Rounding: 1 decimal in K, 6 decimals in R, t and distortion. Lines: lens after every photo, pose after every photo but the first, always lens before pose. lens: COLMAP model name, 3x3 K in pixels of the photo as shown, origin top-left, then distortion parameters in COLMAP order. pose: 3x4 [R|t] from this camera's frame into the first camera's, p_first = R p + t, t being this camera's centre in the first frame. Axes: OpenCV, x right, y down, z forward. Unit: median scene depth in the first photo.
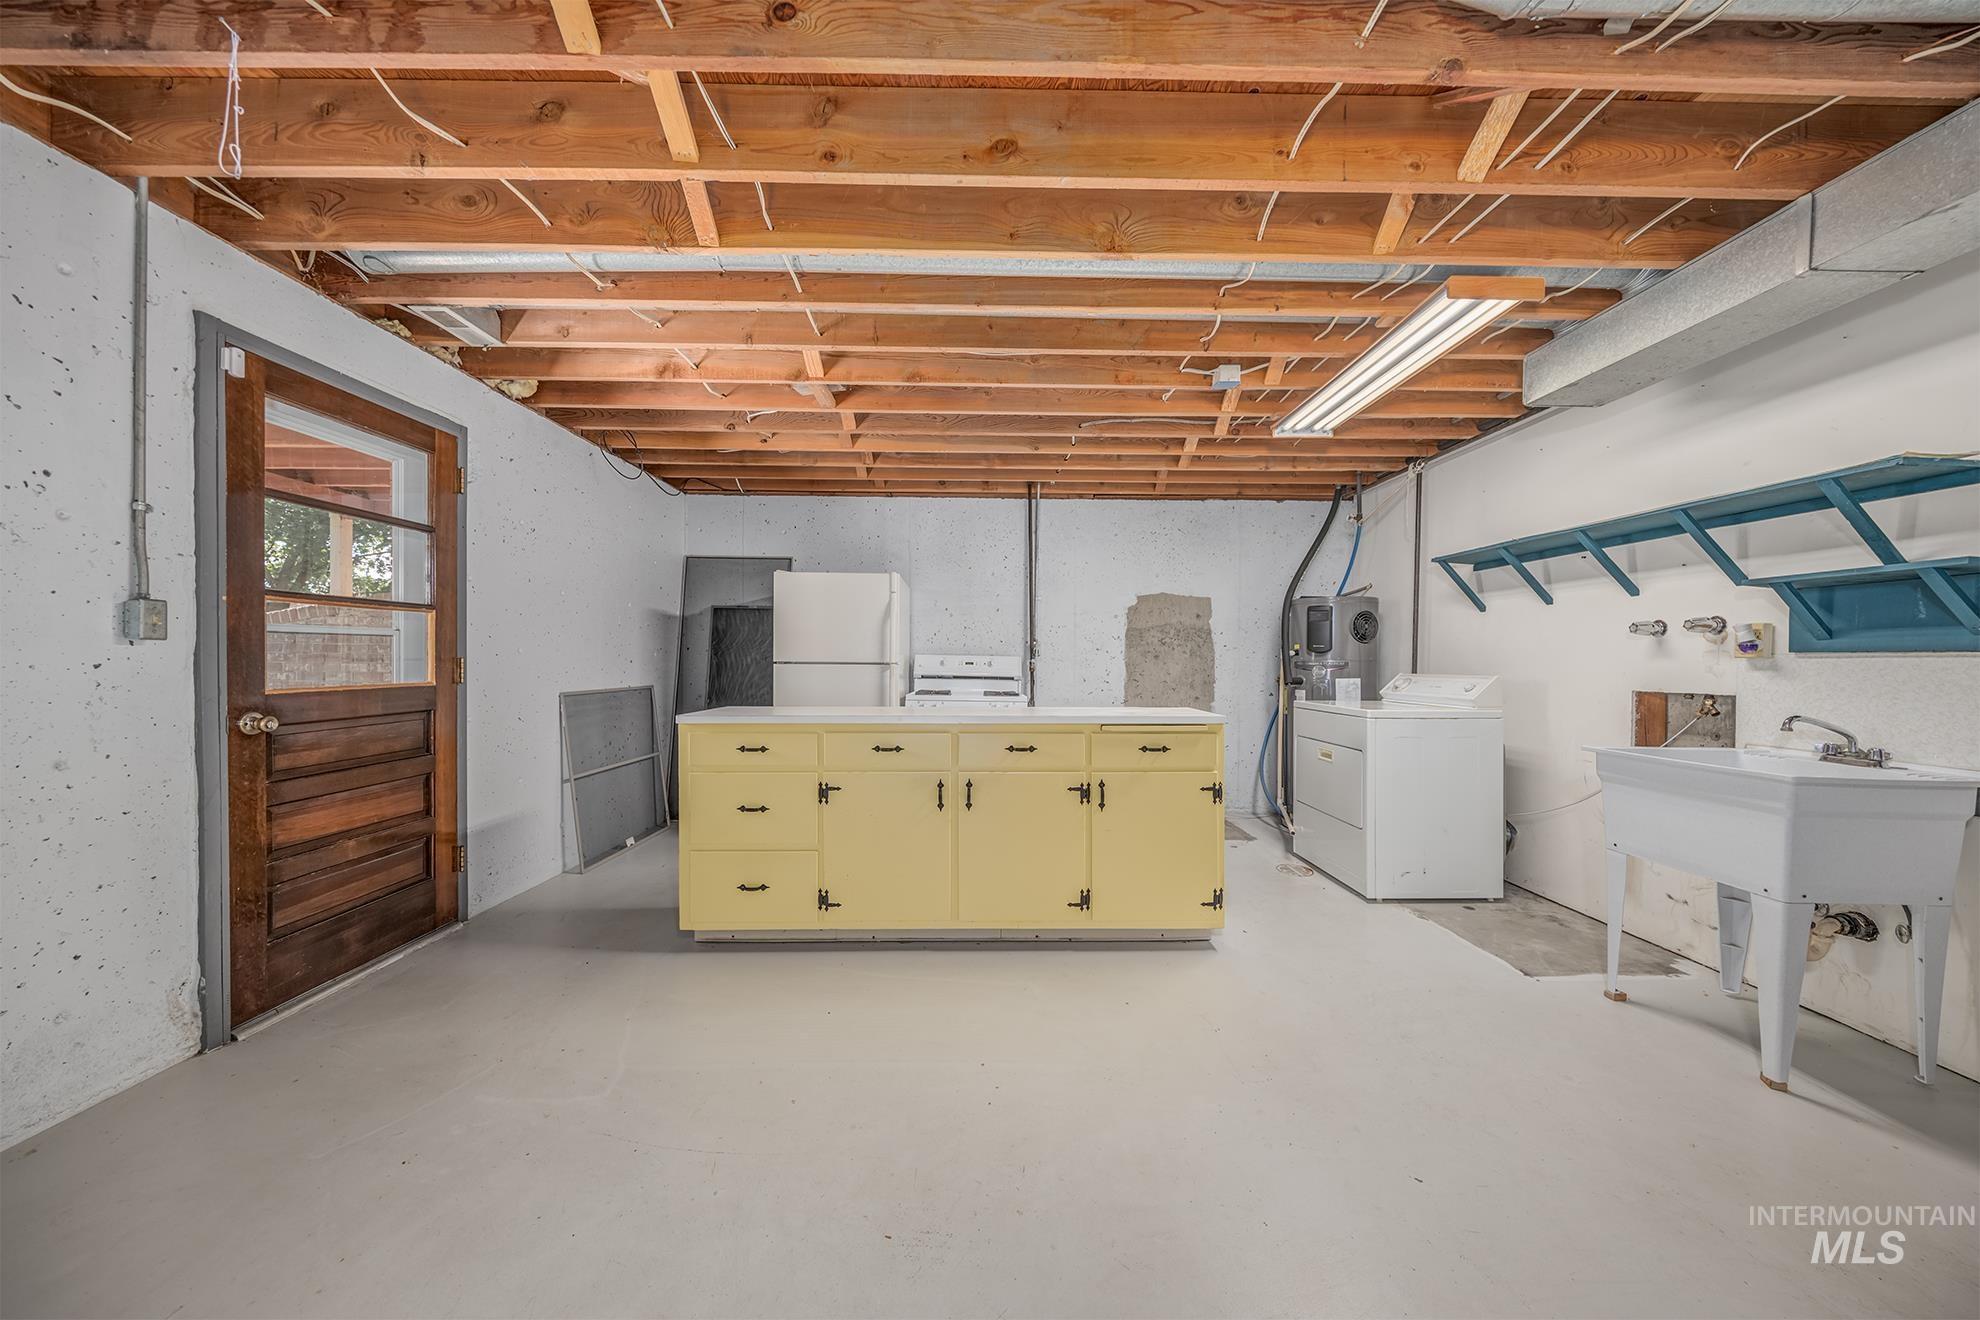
lens RADIAL K [[637.7, 0, 992.8], [0, 637.7, 663.7], [0, 0, 1]] dist [-0.001010, -0.000189]
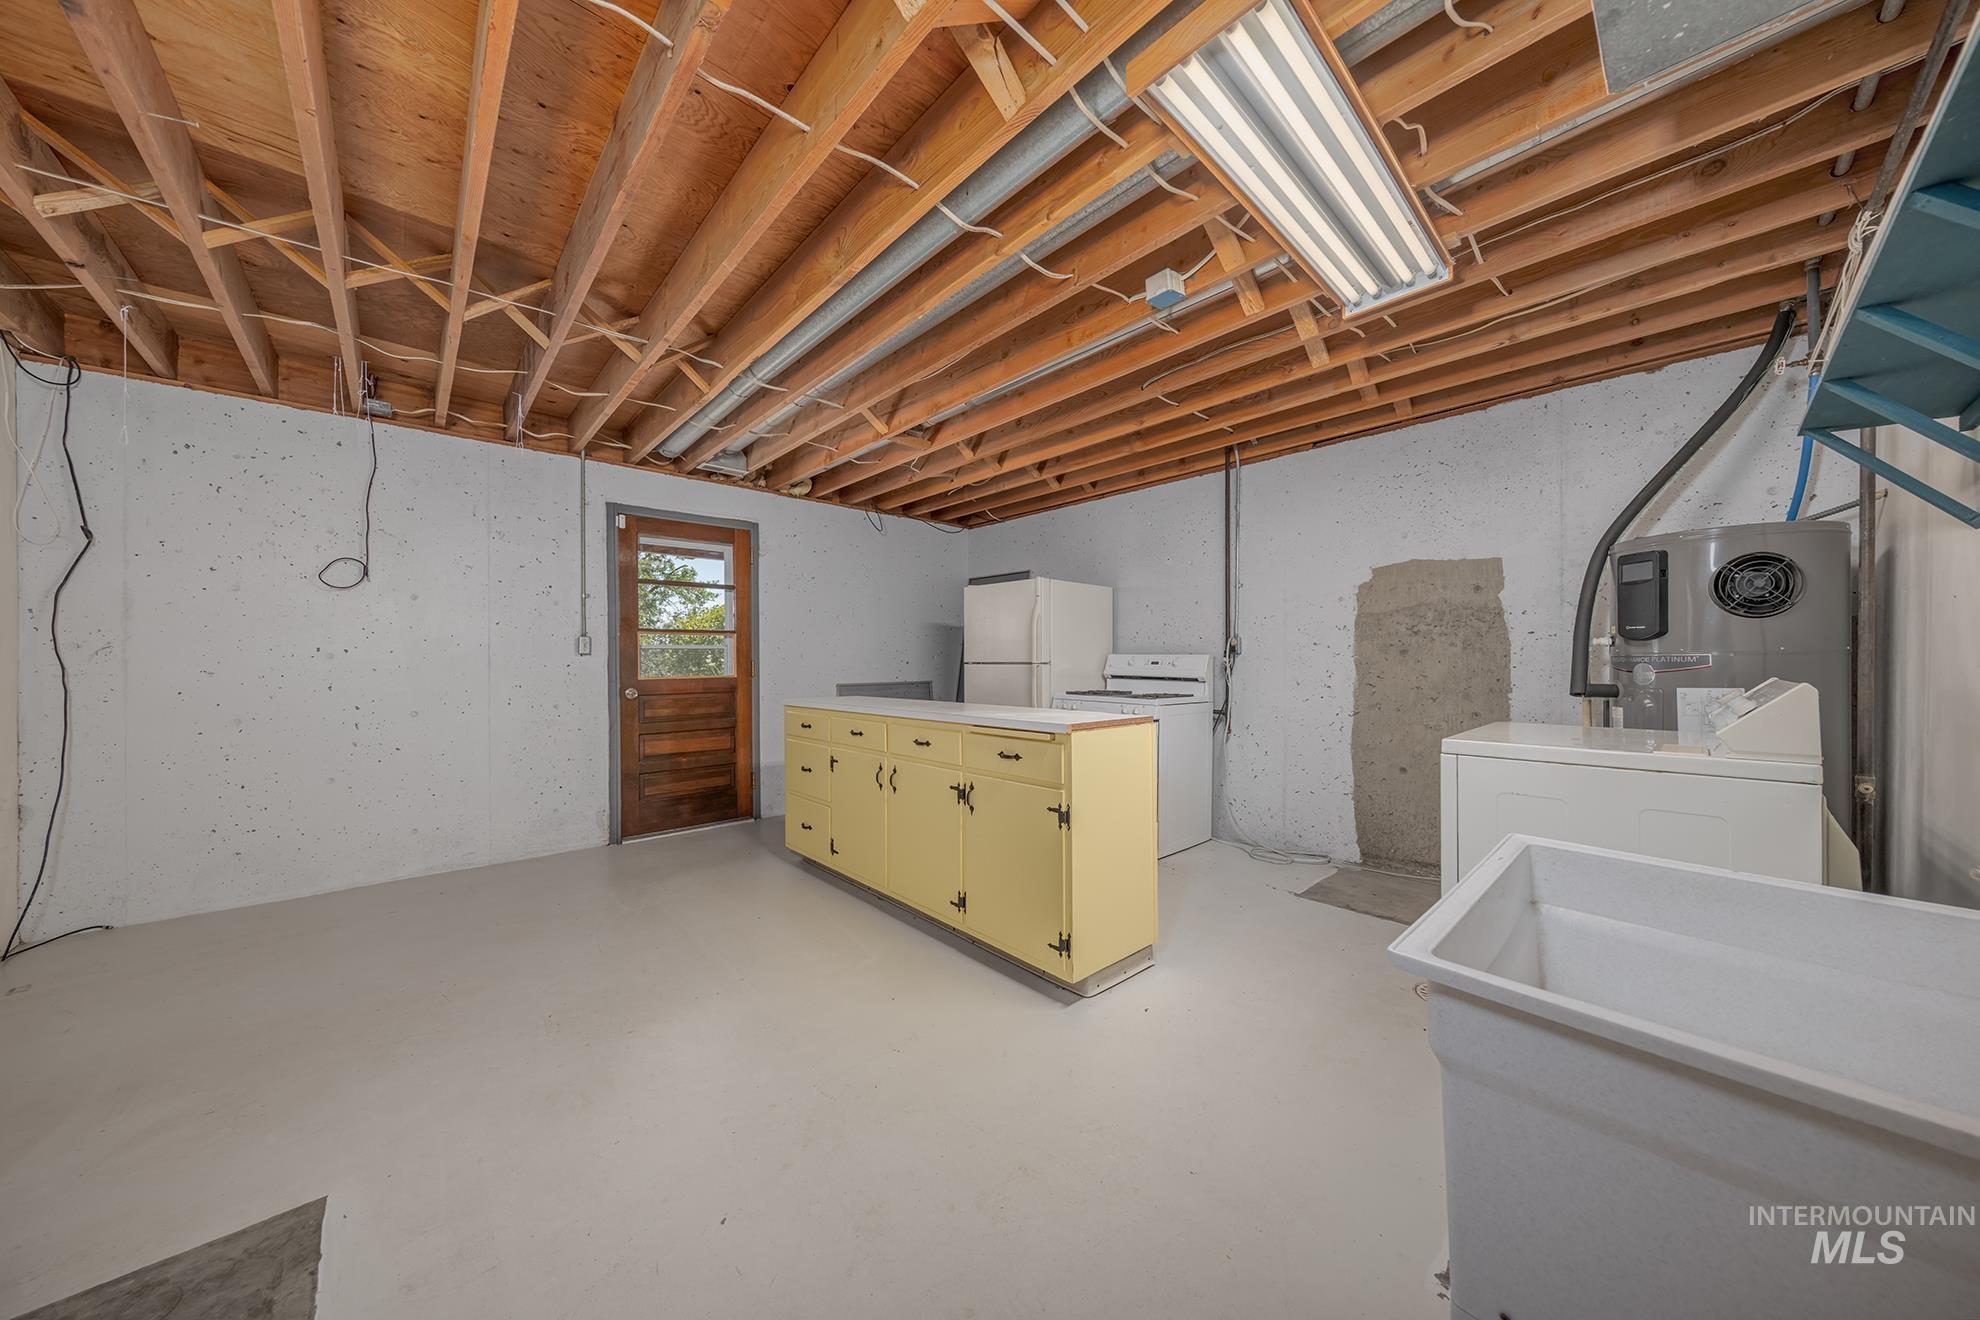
lens RADIAL K [[637.7, 0, 992.8], [0, 637.7, 663.7], [0, 0, 1]] dist [-0.001010, -0.000189]
pose [[0.669825, -0.004253, -0.742507, 0.721230], [0.002751, 0.999991, -0.003246, 0.004751], [0.742514, 0.000132, 0.669830, 0.298313]]
